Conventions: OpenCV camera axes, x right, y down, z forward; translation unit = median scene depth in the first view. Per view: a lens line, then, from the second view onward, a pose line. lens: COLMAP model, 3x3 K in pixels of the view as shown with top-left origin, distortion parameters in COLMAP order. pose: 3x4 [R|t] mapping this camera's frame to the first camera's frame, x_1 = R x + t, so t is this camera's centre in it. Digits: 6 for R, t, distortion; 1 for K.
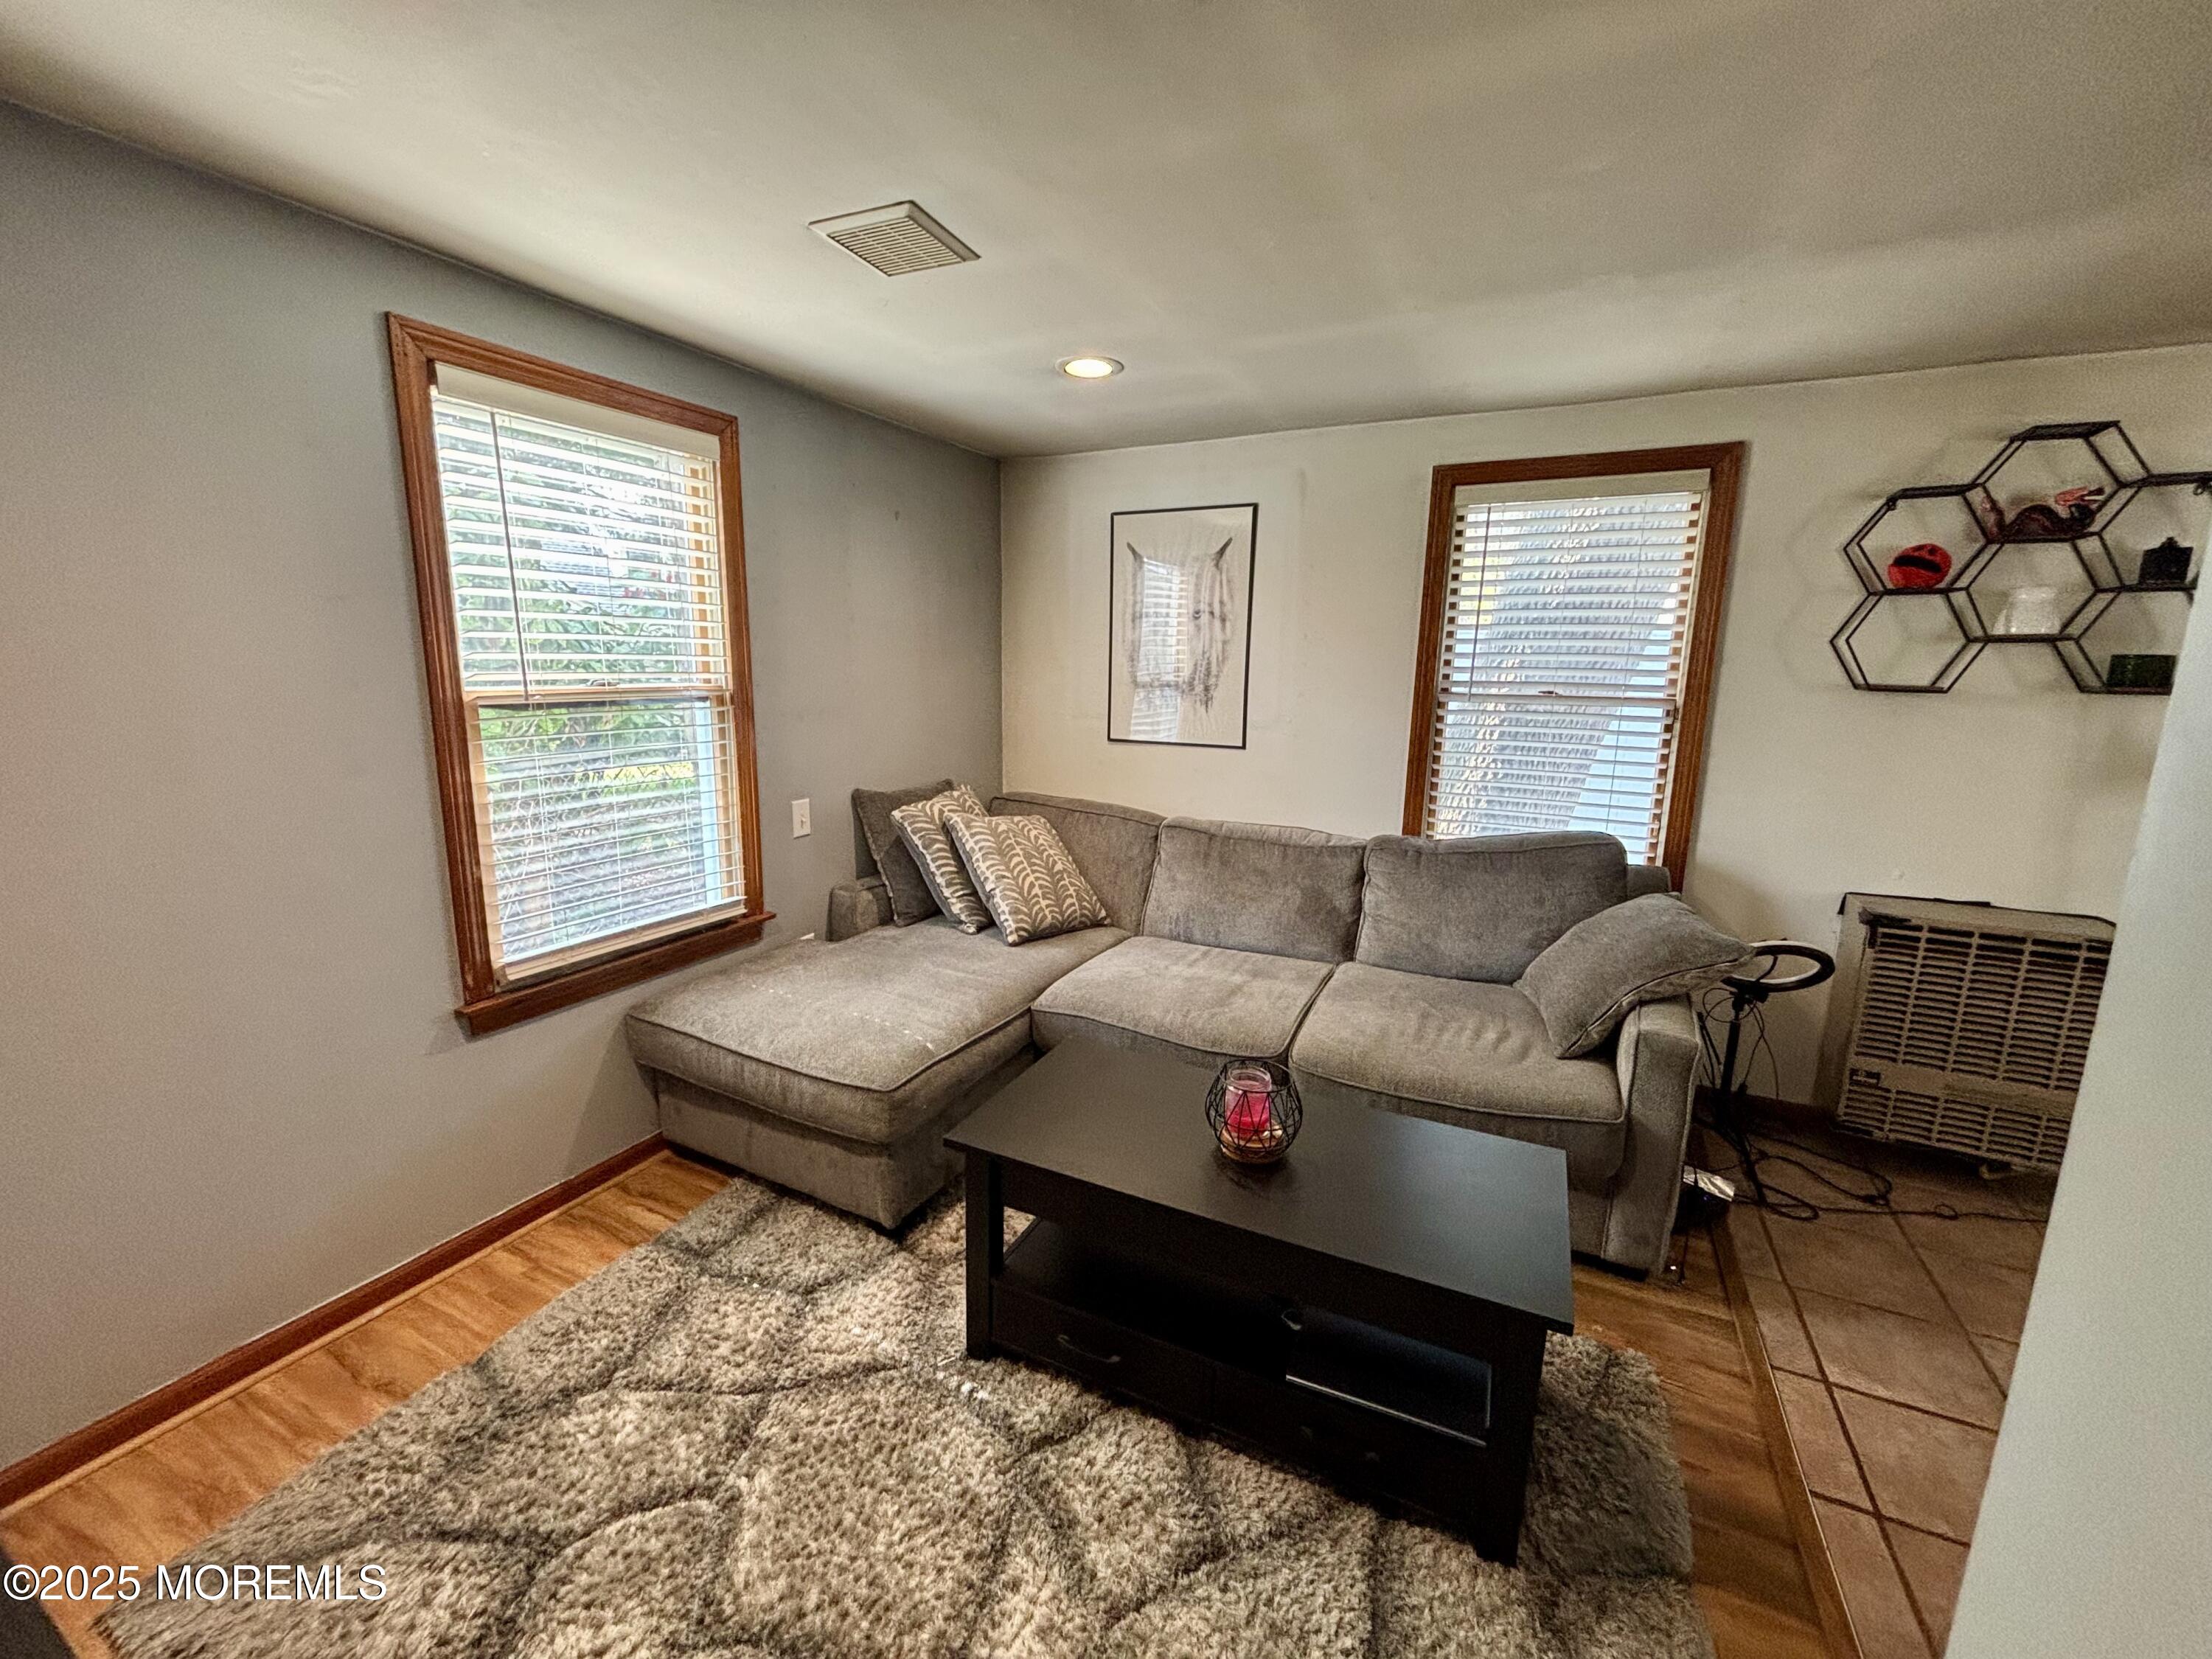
lens RADIAL K [[888.6, 0, 1112.9], [0, 888.6, 823.1], [0, 0, 1]] dist [-0.002603, -0.000286]
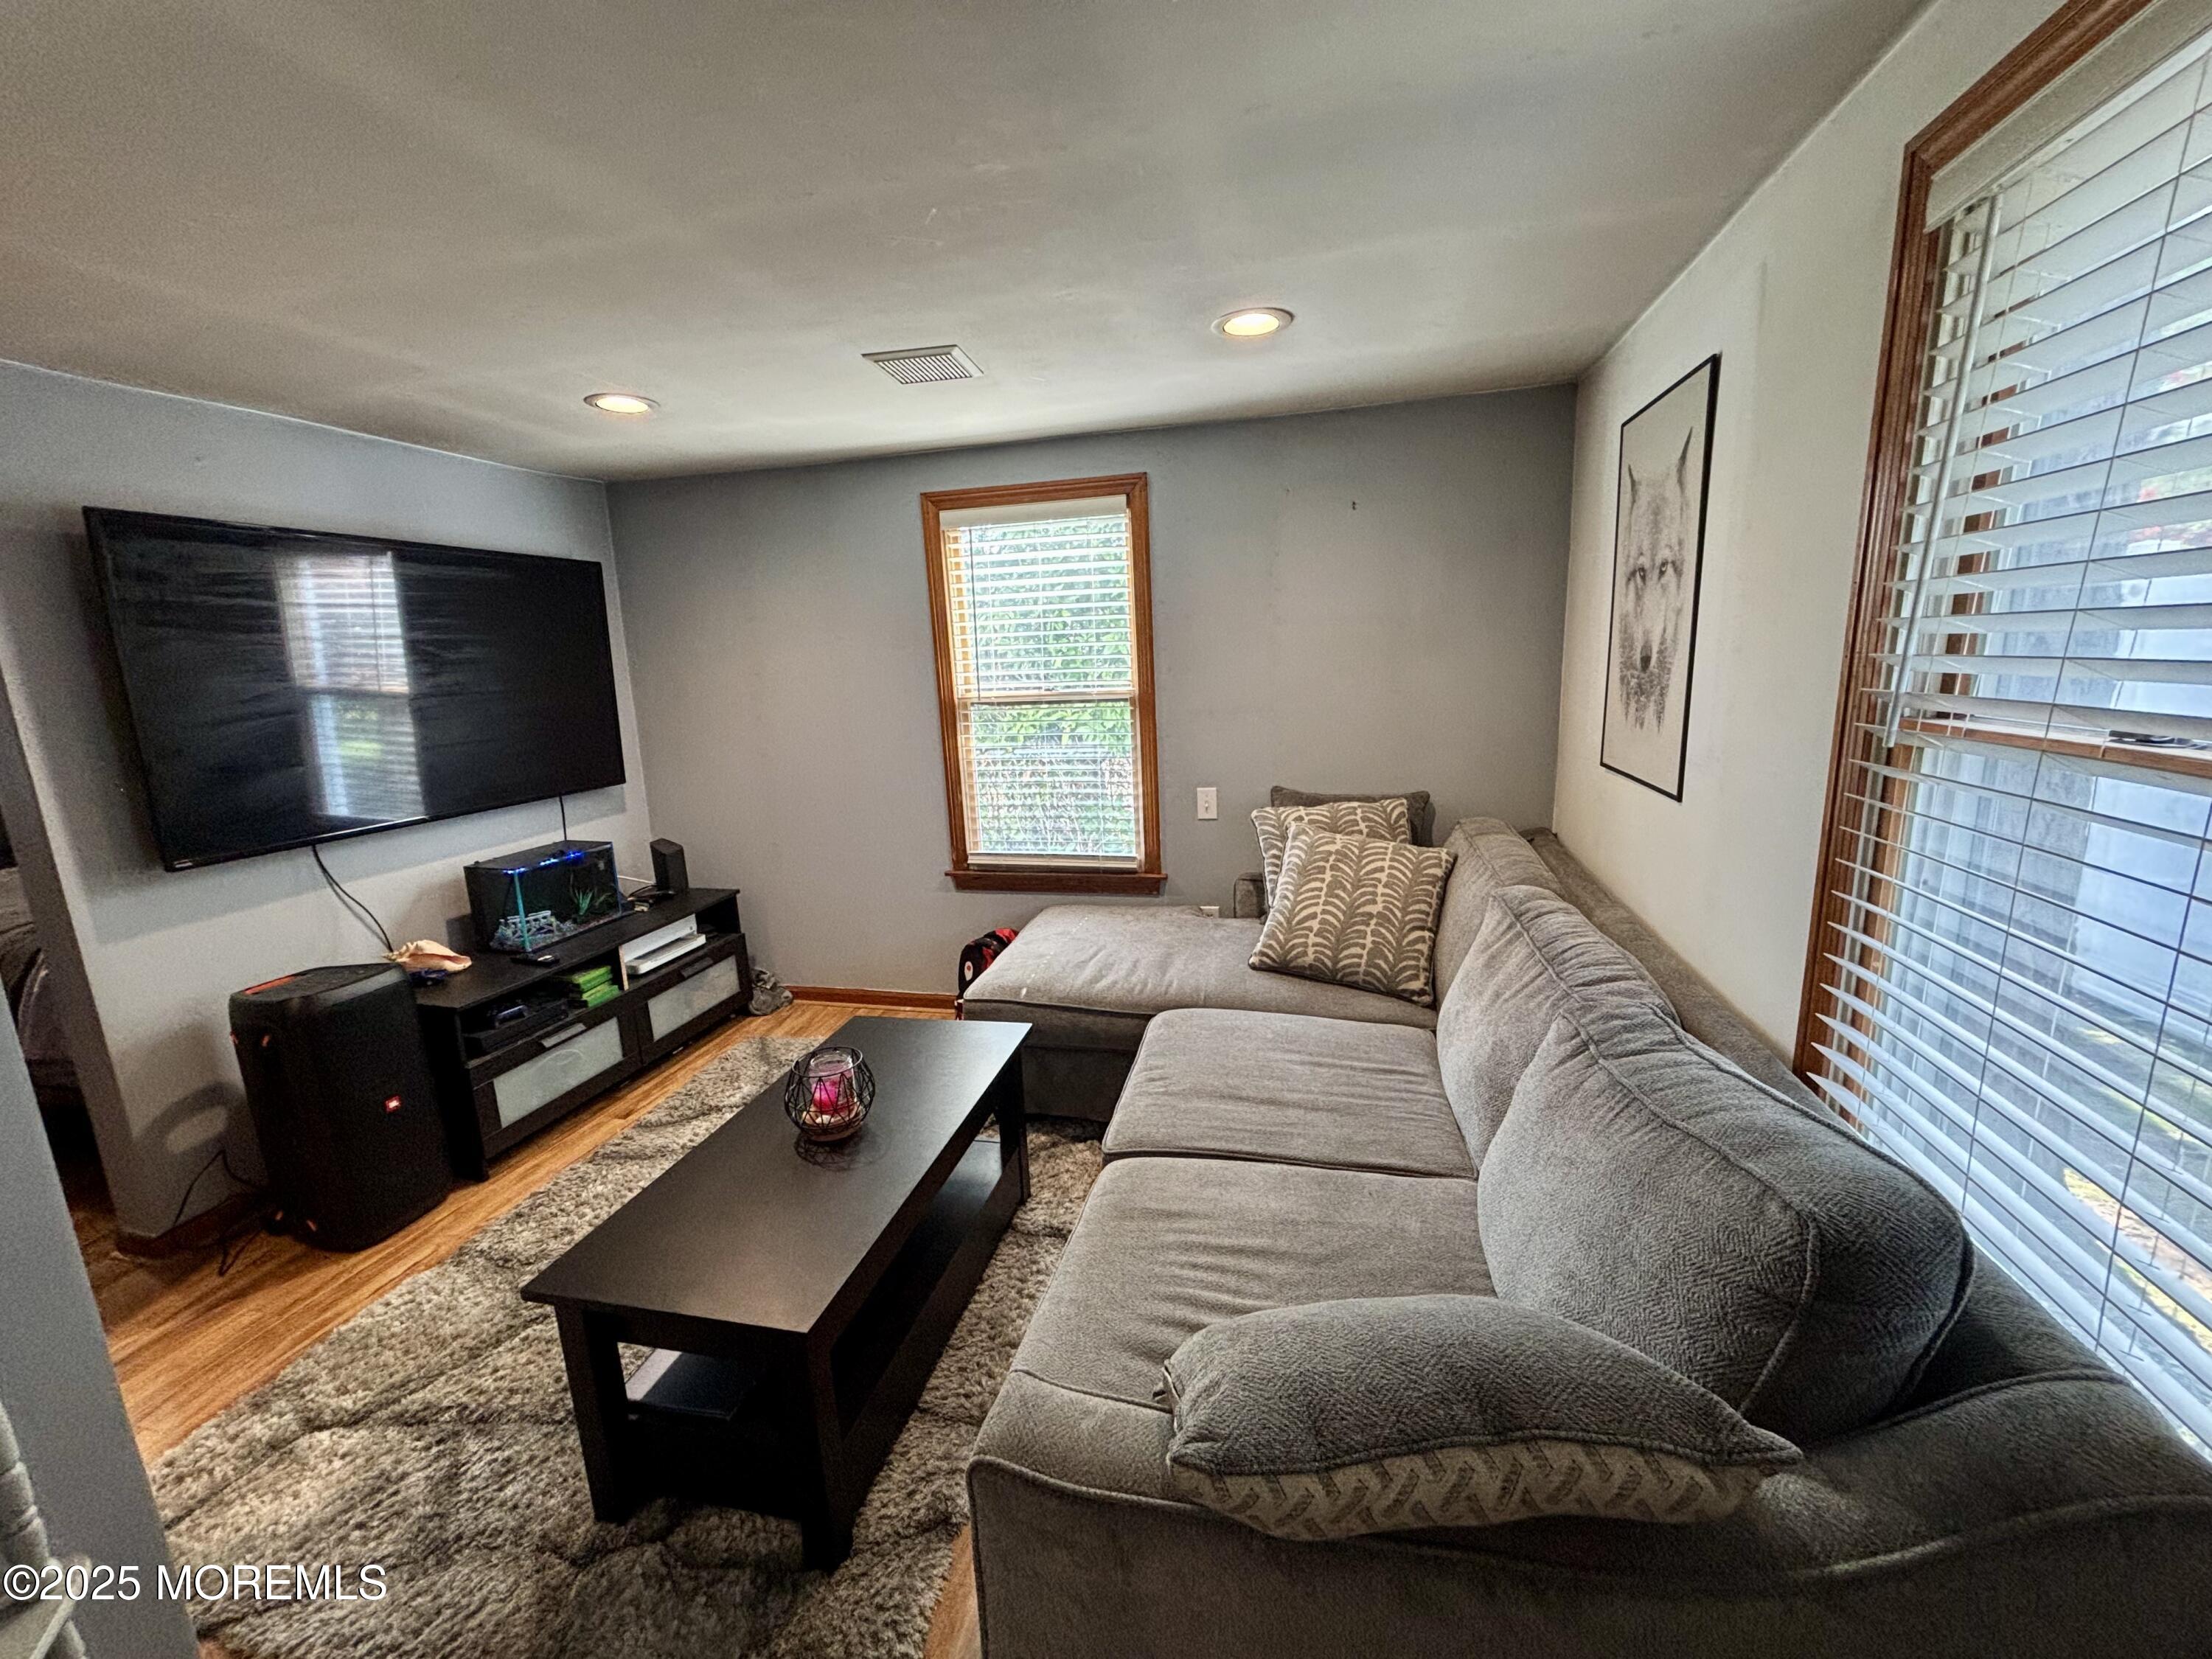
lens RADIAL K [[888.6, 0, 1125.3], [0, 888.6, 841.0], [0, 0, 1]] dist [-0.002603, -0.000286]
pose [[0.223561, 0.182774, -0.957400, 0.824562], [-0.131059, 0.978978, 0.156290, -0.138992], [0.965839, 0.090535, 0.242815, 0.695188]]
